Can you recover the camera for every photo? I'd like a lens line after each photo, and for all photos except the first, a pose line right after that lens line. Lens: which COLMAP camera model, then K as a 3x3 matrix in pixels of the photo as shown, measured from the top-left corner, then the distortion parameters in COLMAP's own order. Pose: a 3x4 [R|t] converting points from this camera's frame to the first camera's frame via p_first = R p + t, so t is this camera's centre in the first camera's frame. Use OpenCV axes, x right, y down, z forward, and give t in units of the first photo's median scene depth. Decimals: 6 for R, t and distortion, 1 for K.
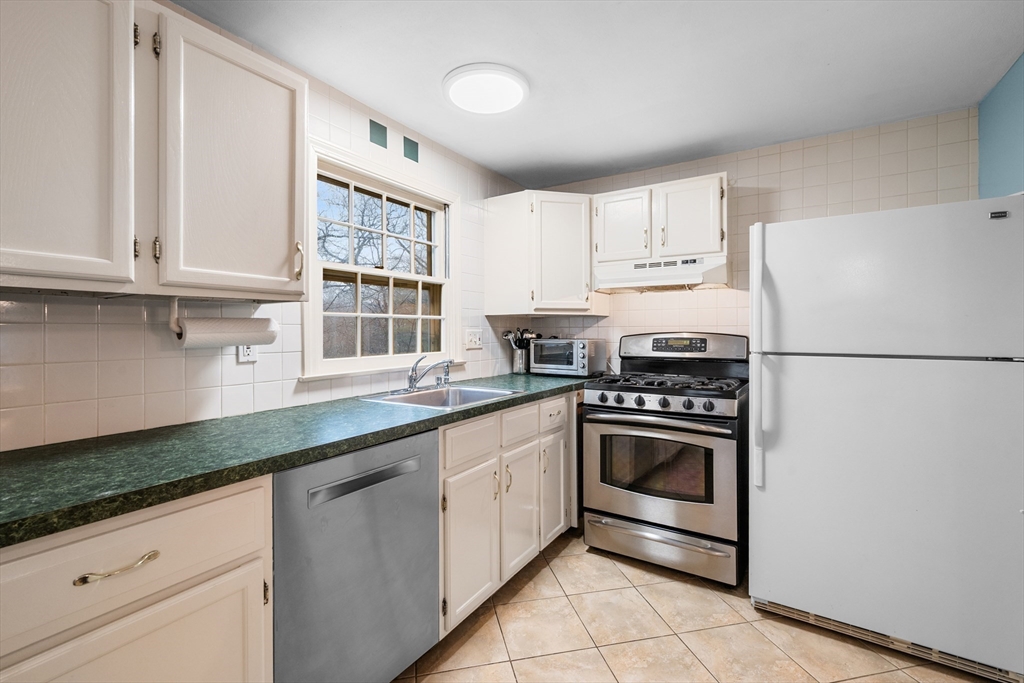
lens RADIAL K [[443.2, 0, 513.8], [0, 443.2, 329.9], [0, 0, 1]] dist [0.000107, -0.000010]
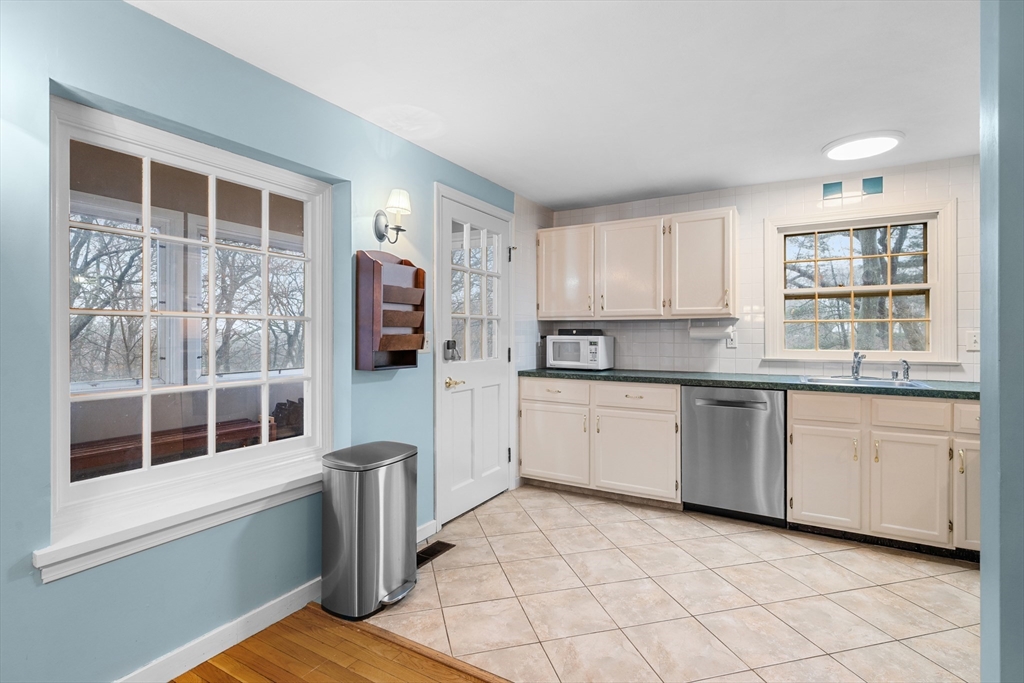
lens RADIAL K [[481.9, 0, 511.5], [0, 481.9, 331.0], [0, 0, 1]] dist [0.000783, 0.000255]
pose [[0.042376, -0.002691, -0.999098, 1.549261], [0.003049, 0.999992, -0.002564, 0.000535], [0.999097, -0.002937, 0.042384, -0.089595]]
